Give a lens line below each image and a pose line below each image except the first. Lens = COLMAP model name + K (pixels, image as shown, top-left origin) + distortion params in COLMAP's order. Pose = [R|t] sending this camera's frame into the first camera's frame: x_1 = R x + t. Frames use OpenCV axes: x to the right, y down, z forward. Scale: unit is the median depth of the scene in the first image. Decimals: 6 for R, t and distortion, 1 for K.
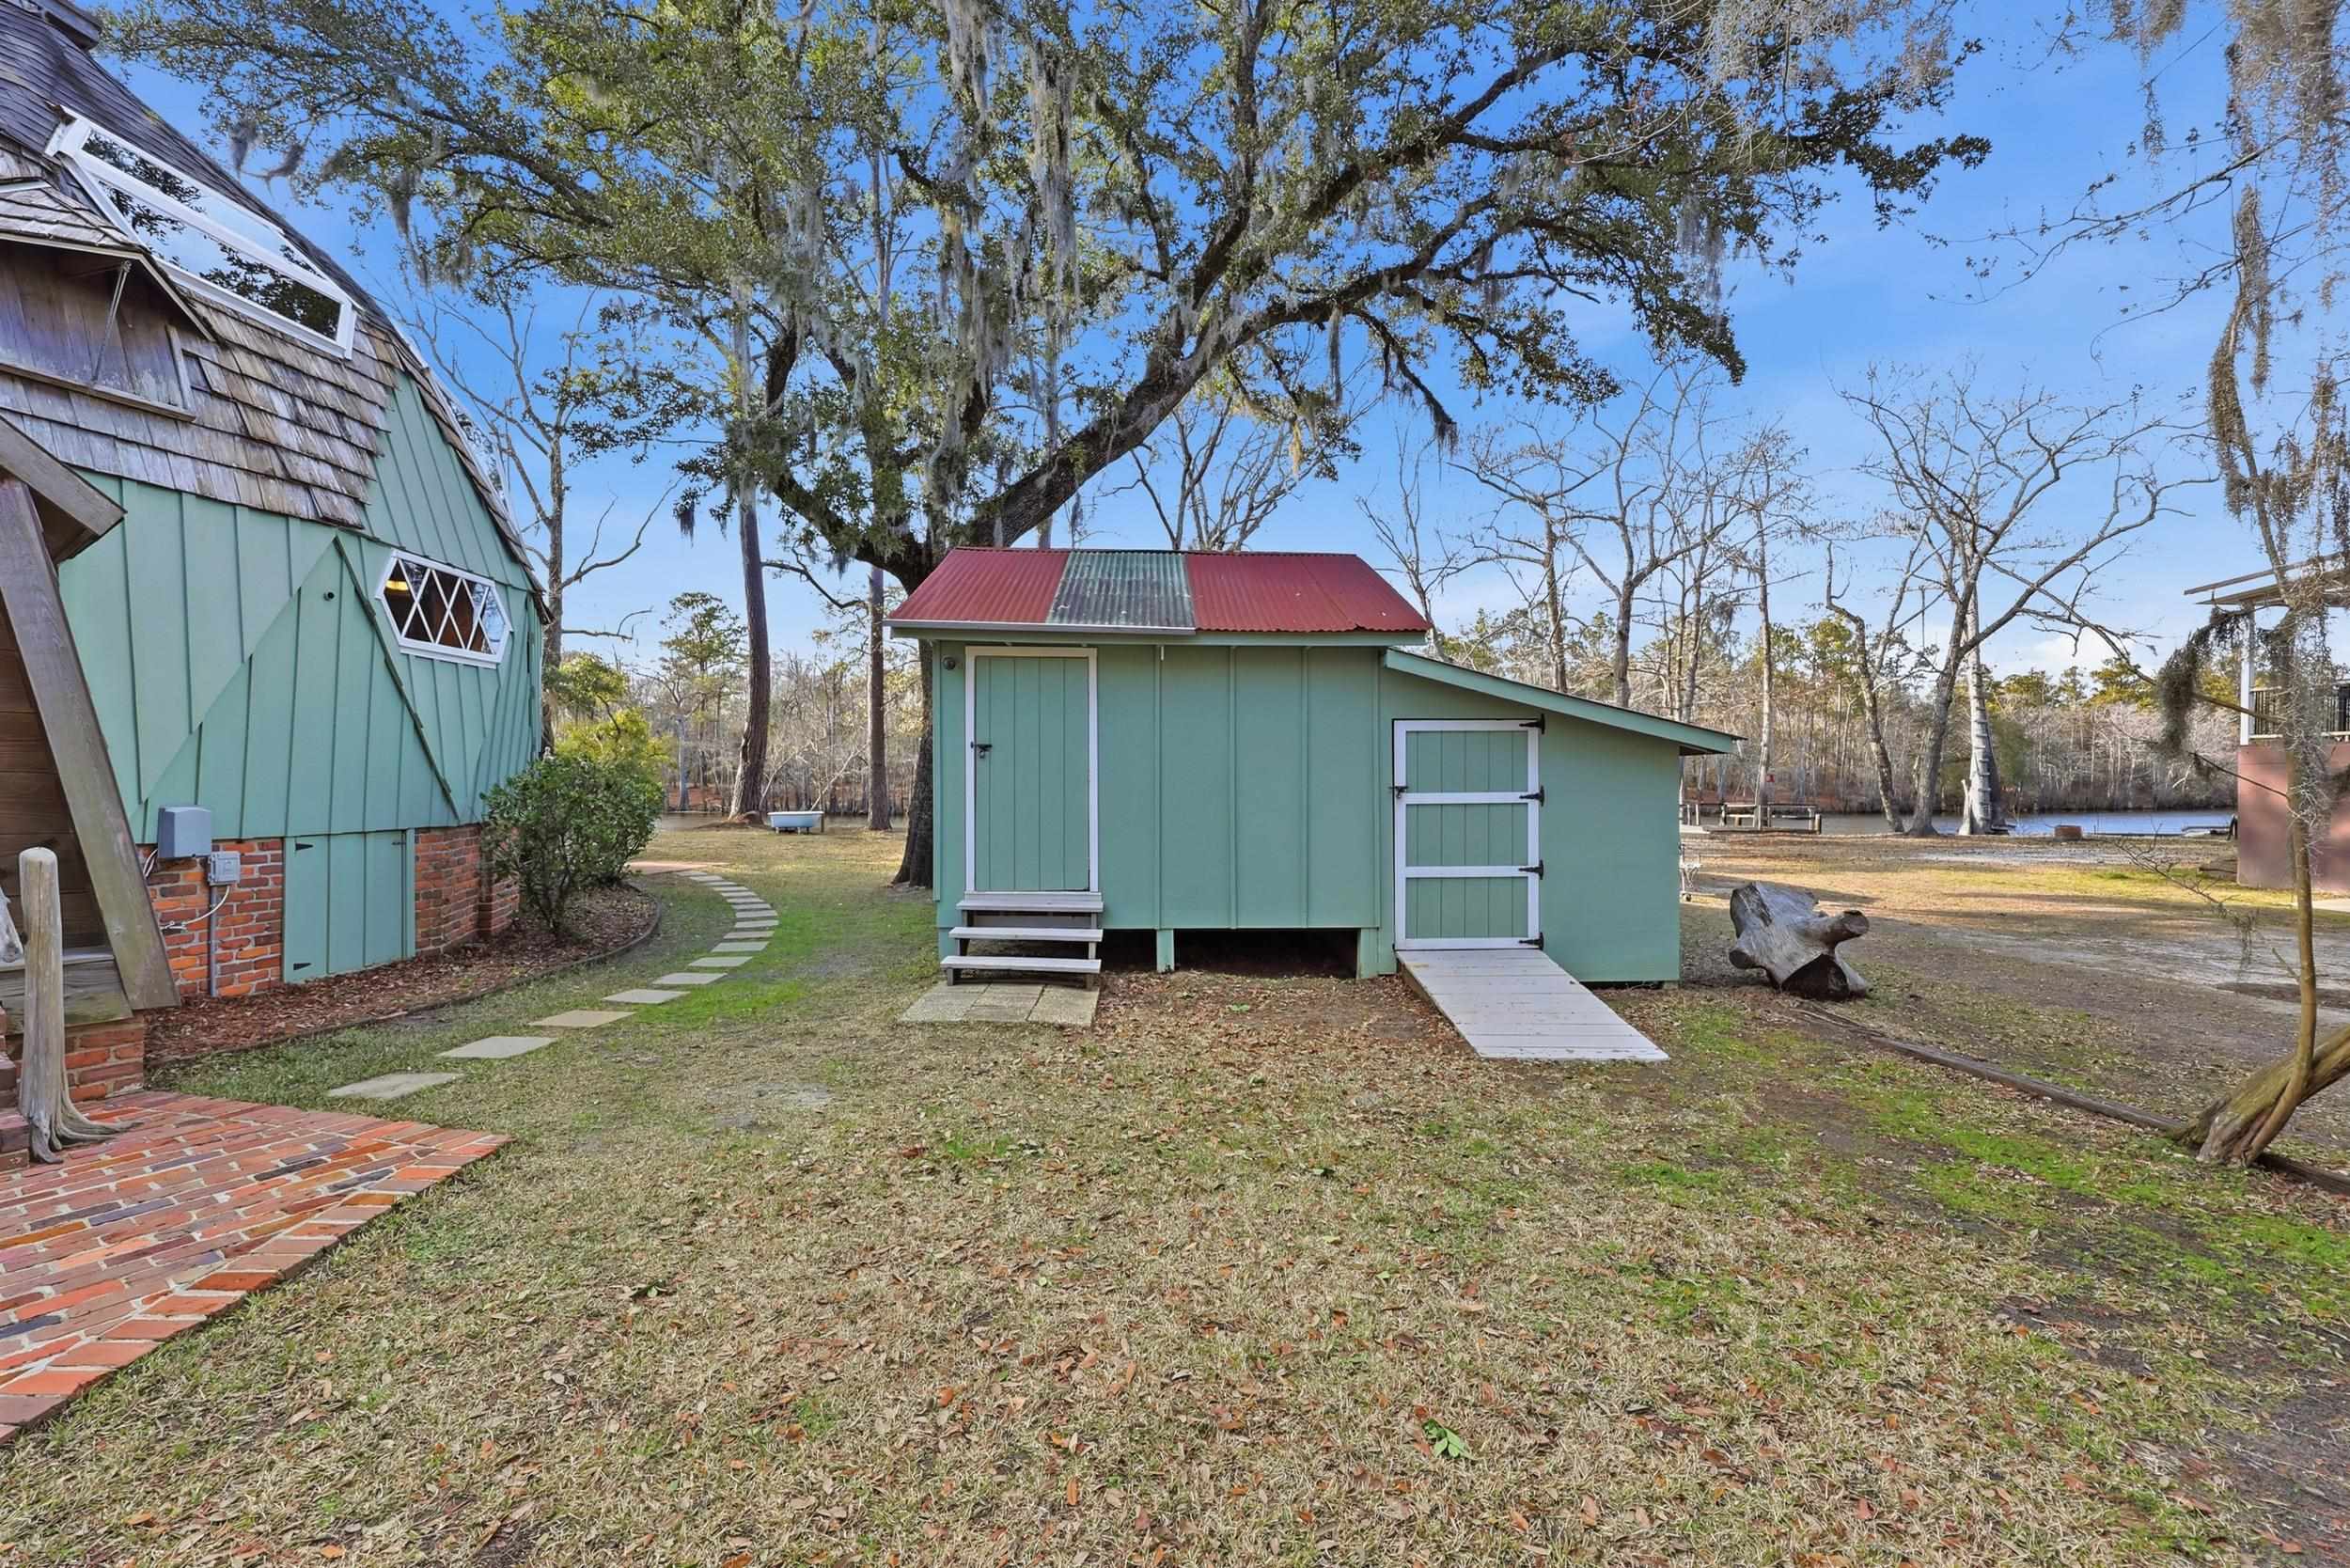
lens RADIAL K [[963.1, 0, 1179.0], [0, 963.1, 786.9], [0, 0, 1]] dist [0.003225, -0.000497]
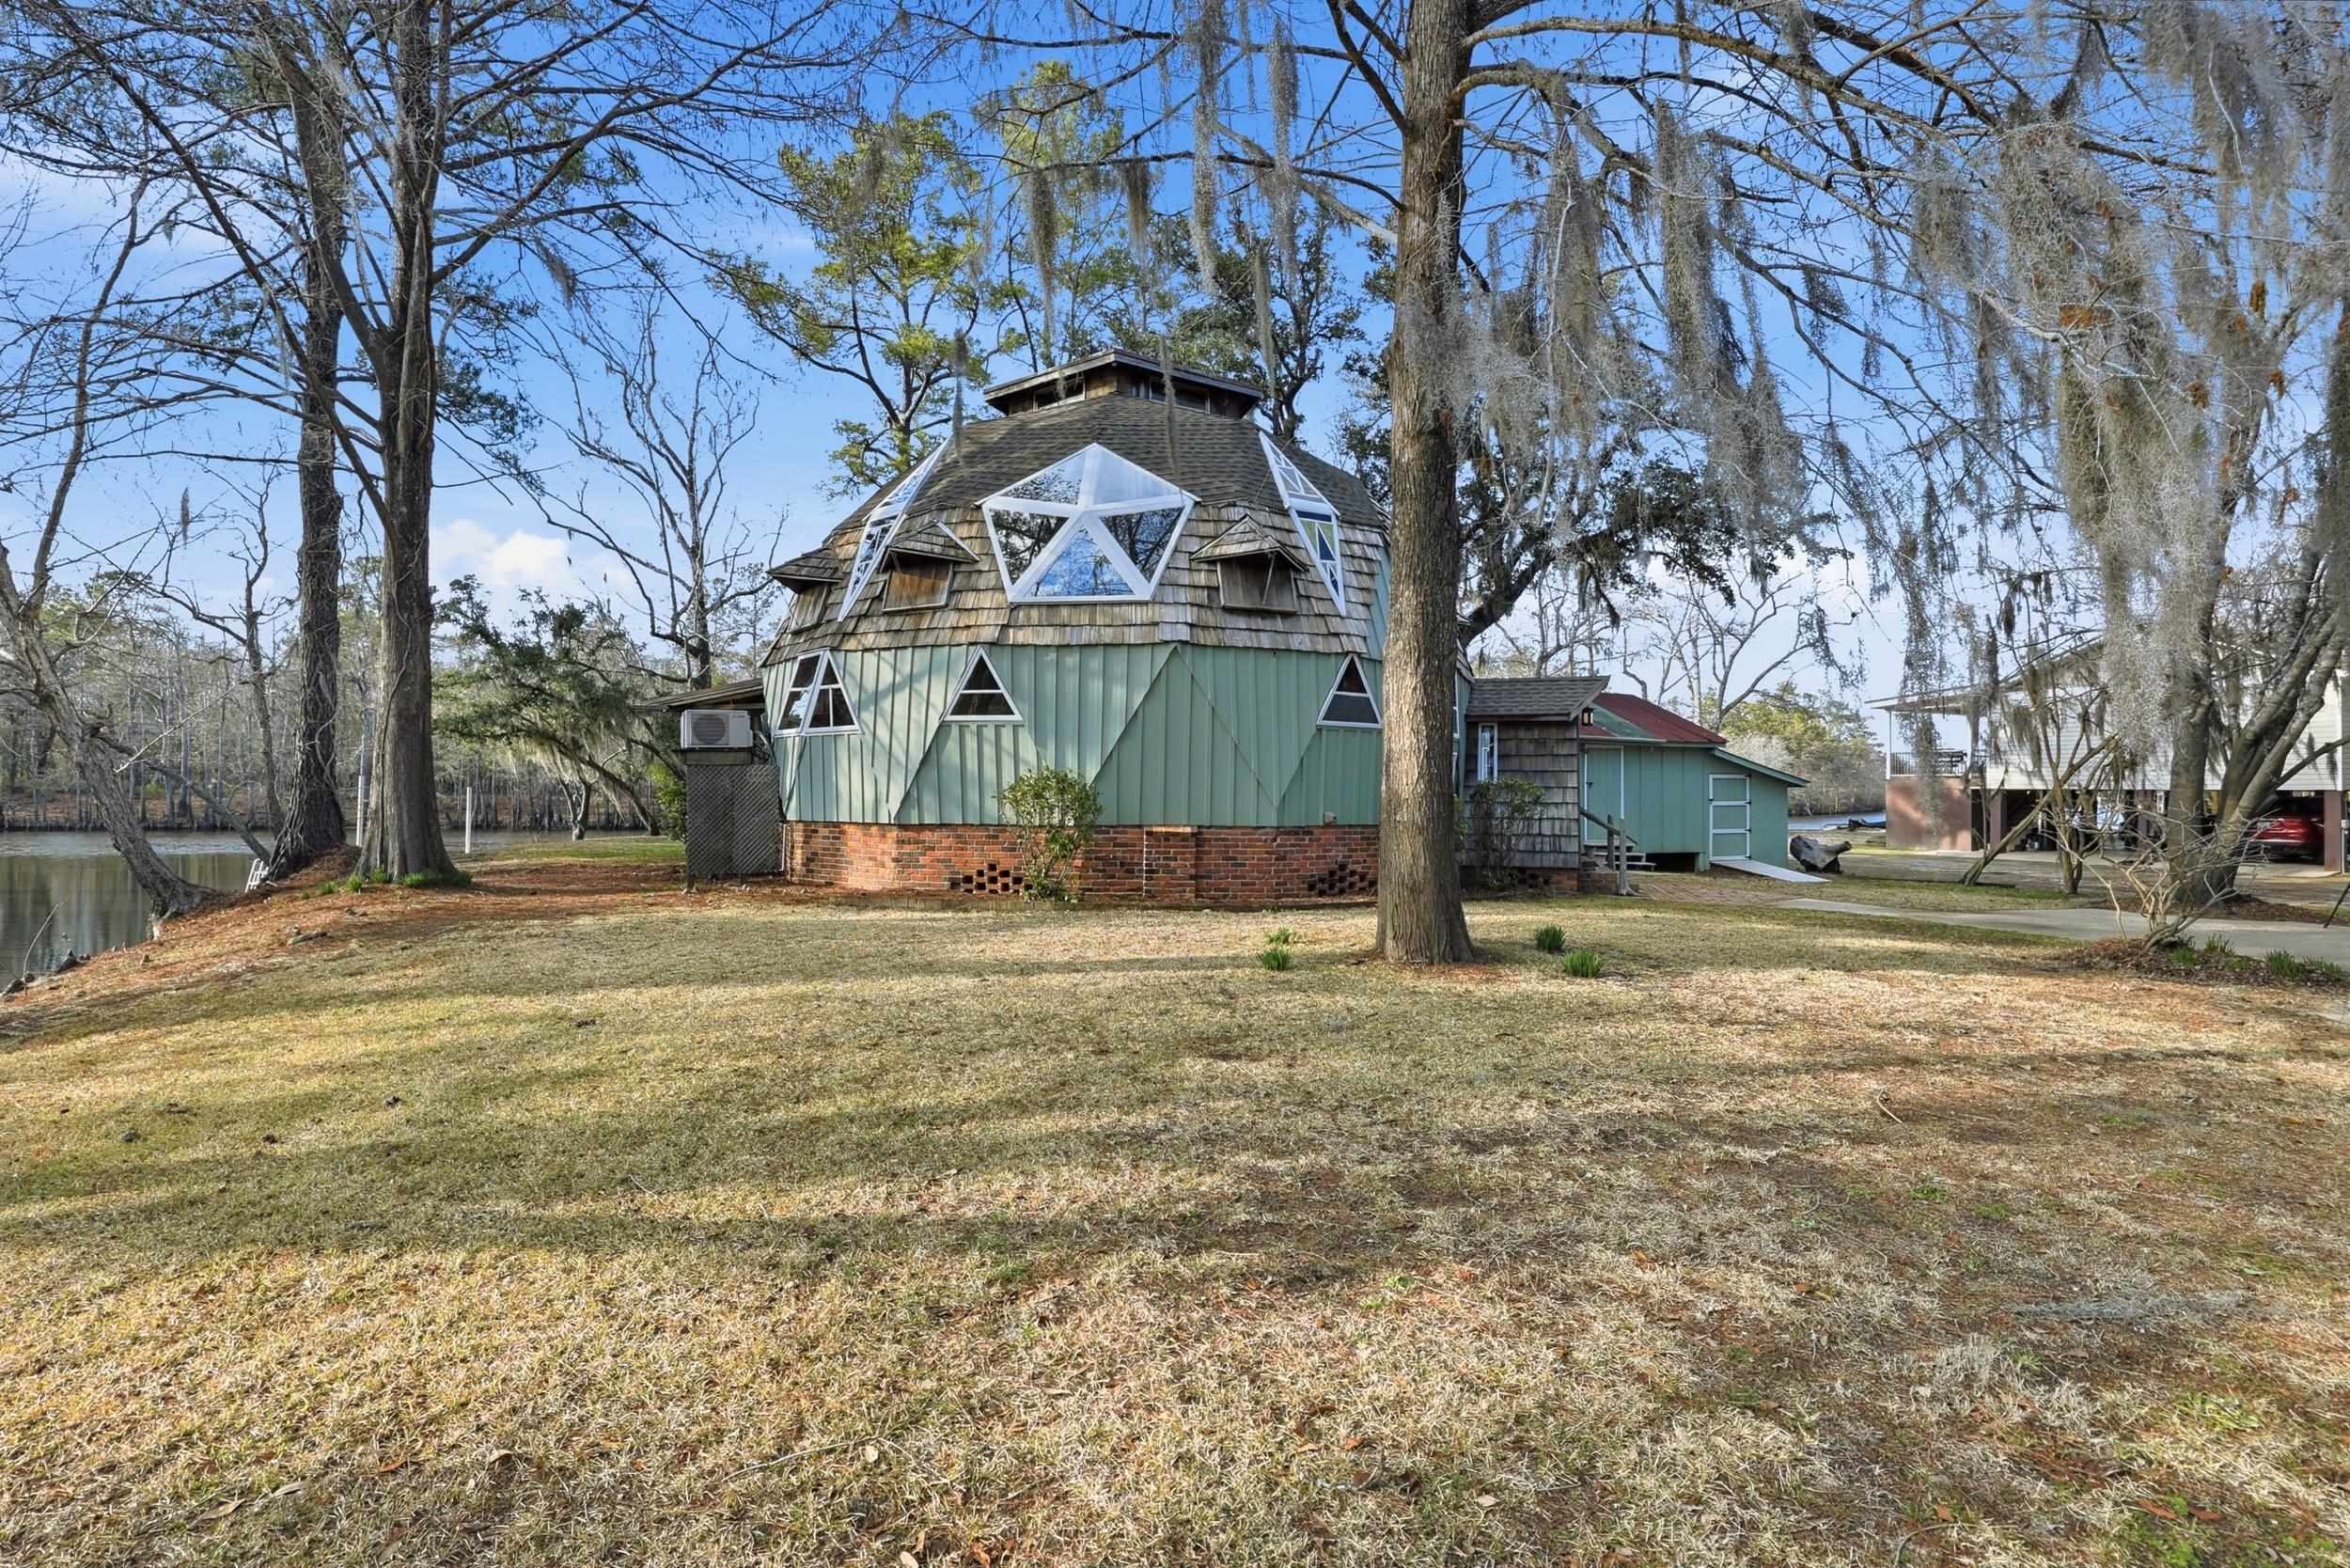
lens RADIAL K [[1092.5, 0, 1169.7], [0, 1092.5, 780.4], [0, 0, 1]] dist [-0.000158, -0.000047]
pose [[0.944256, 0.006065, 0.329156, -2.234433], [-0.001355, 0.999893, -0.014538, -0.005816], [-0.329209, 0.013281, 0.944164, -1.394987]]
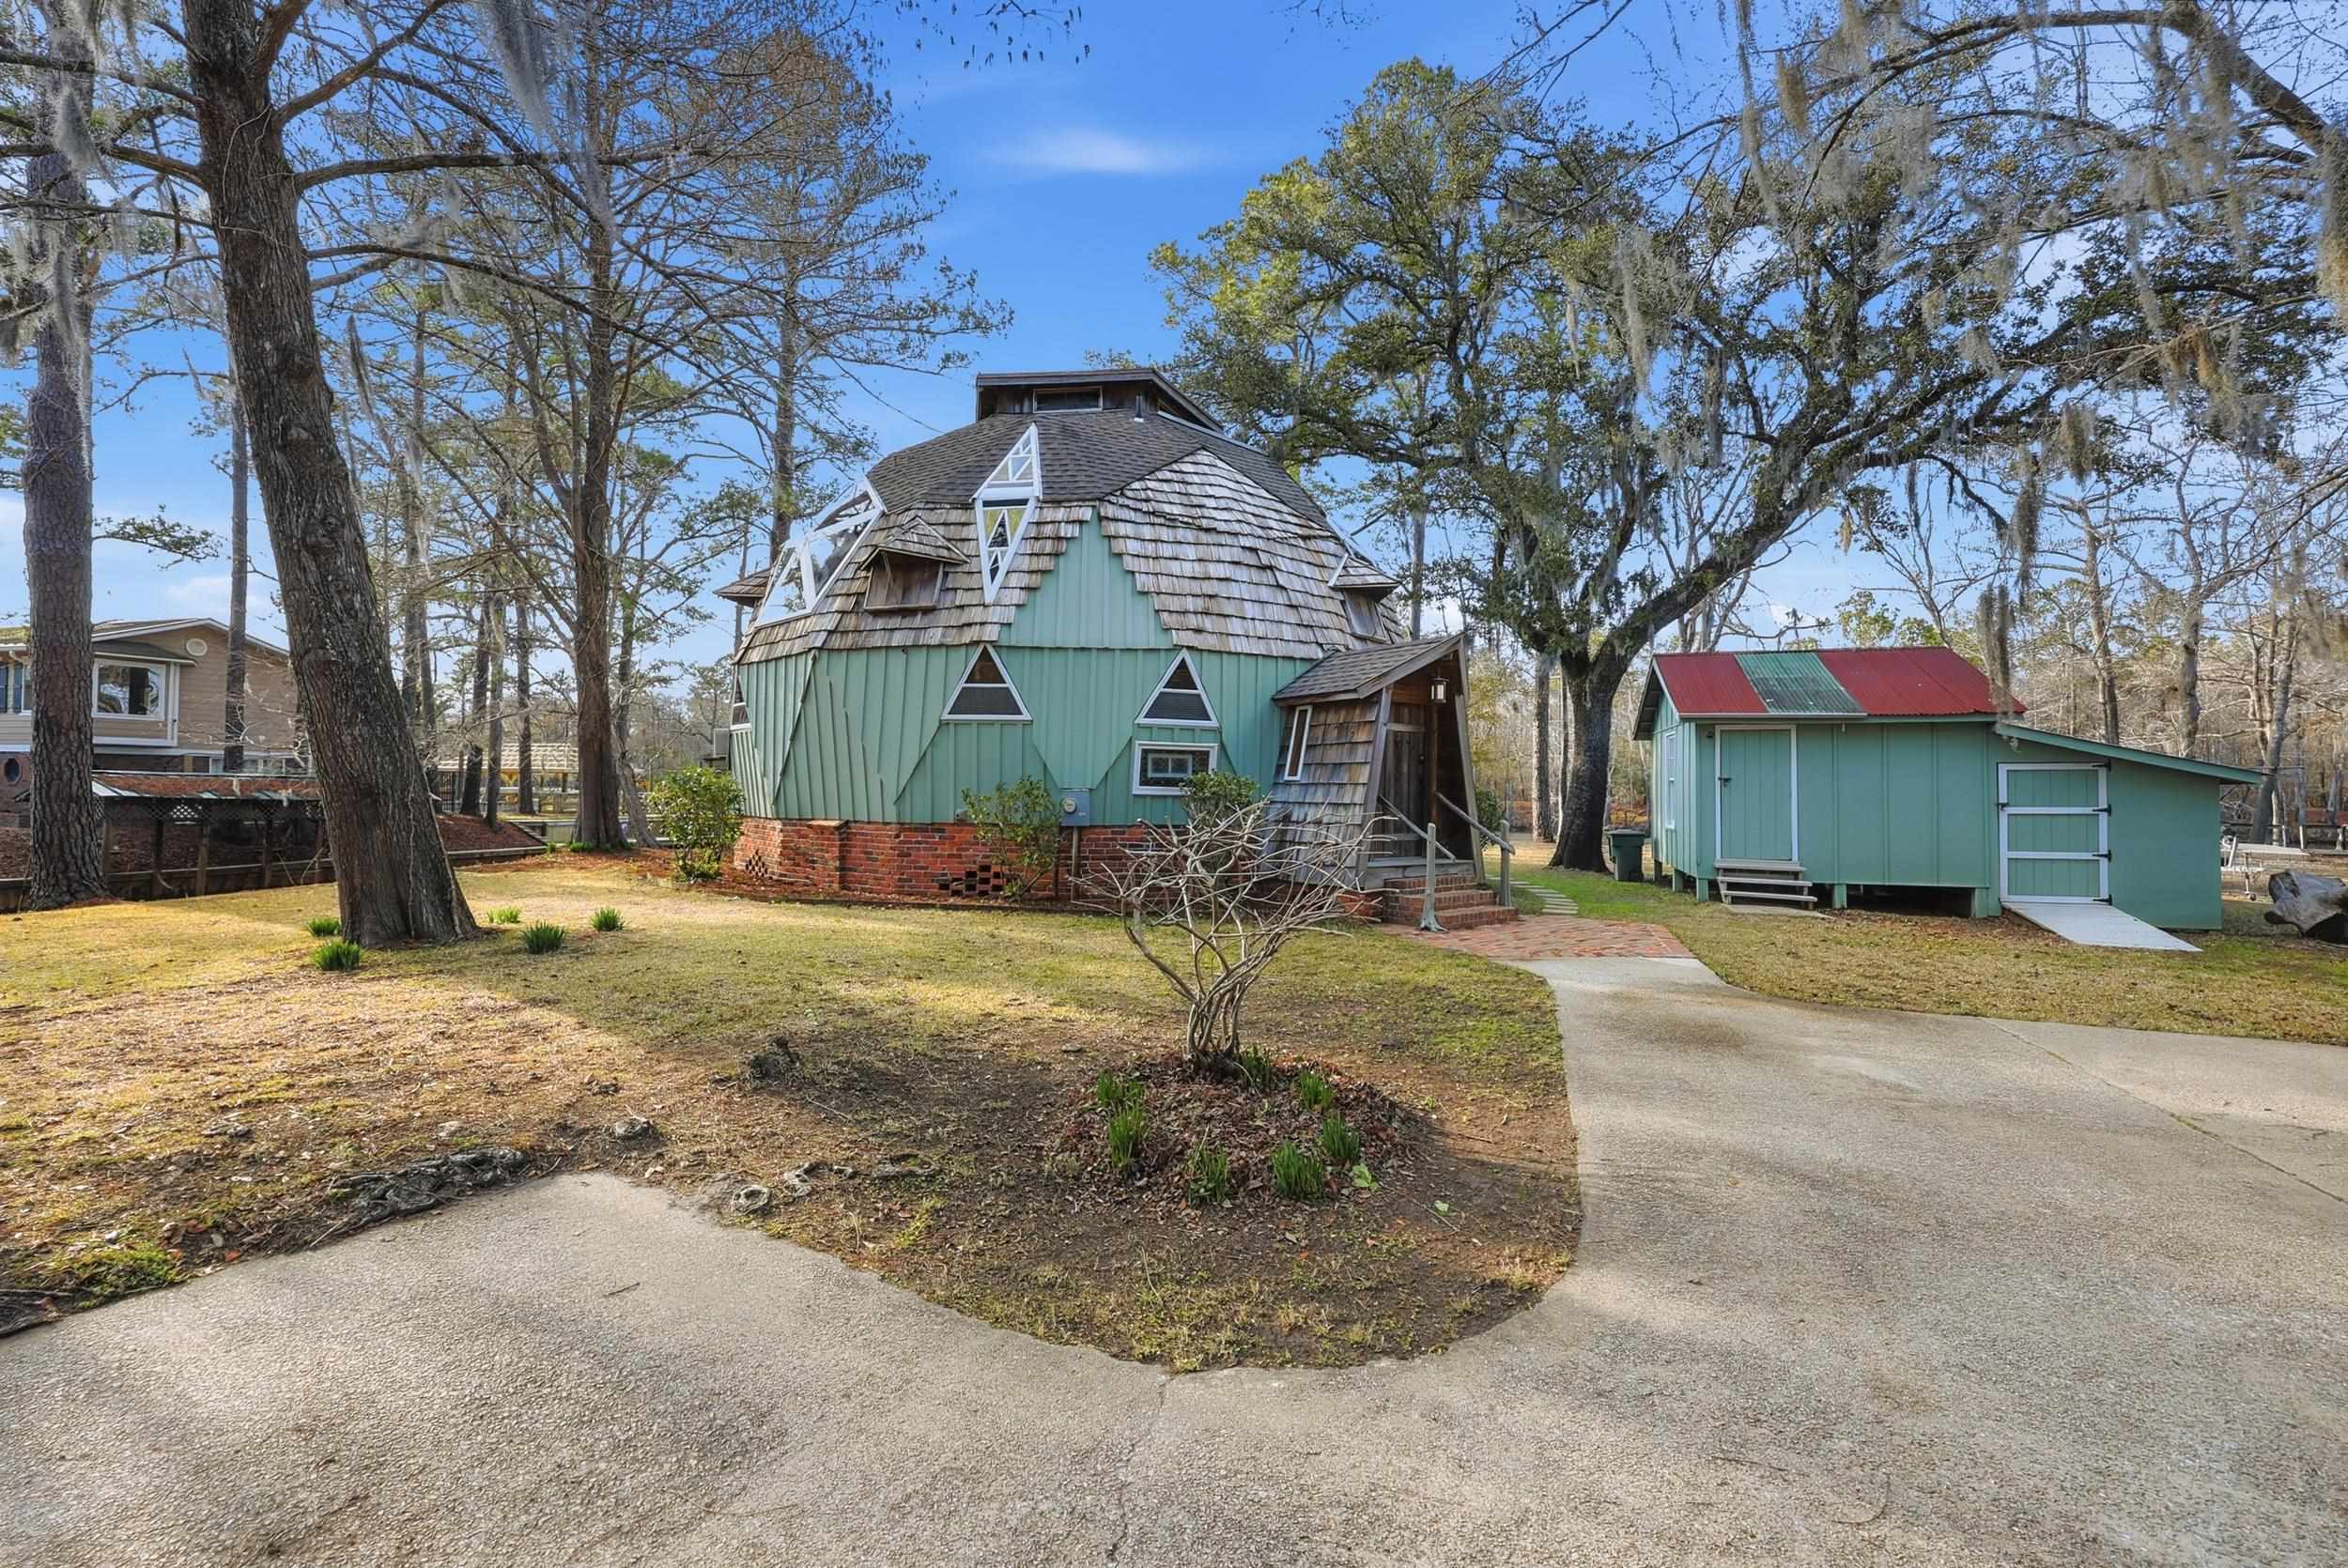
lens RADIAL K [[1030.2, 0, 1168.9], [0, 1030.2, 782.0], [0, 0, 1]] dist [-0.000022, -0.000097]
pose [[0.937055, -0.000205, -0.349180, -0.510330], [-0.006300, 0.999827, -0.017493, 0.002745], [0.349124, 0.018592, 0.936892, -1.198880]]
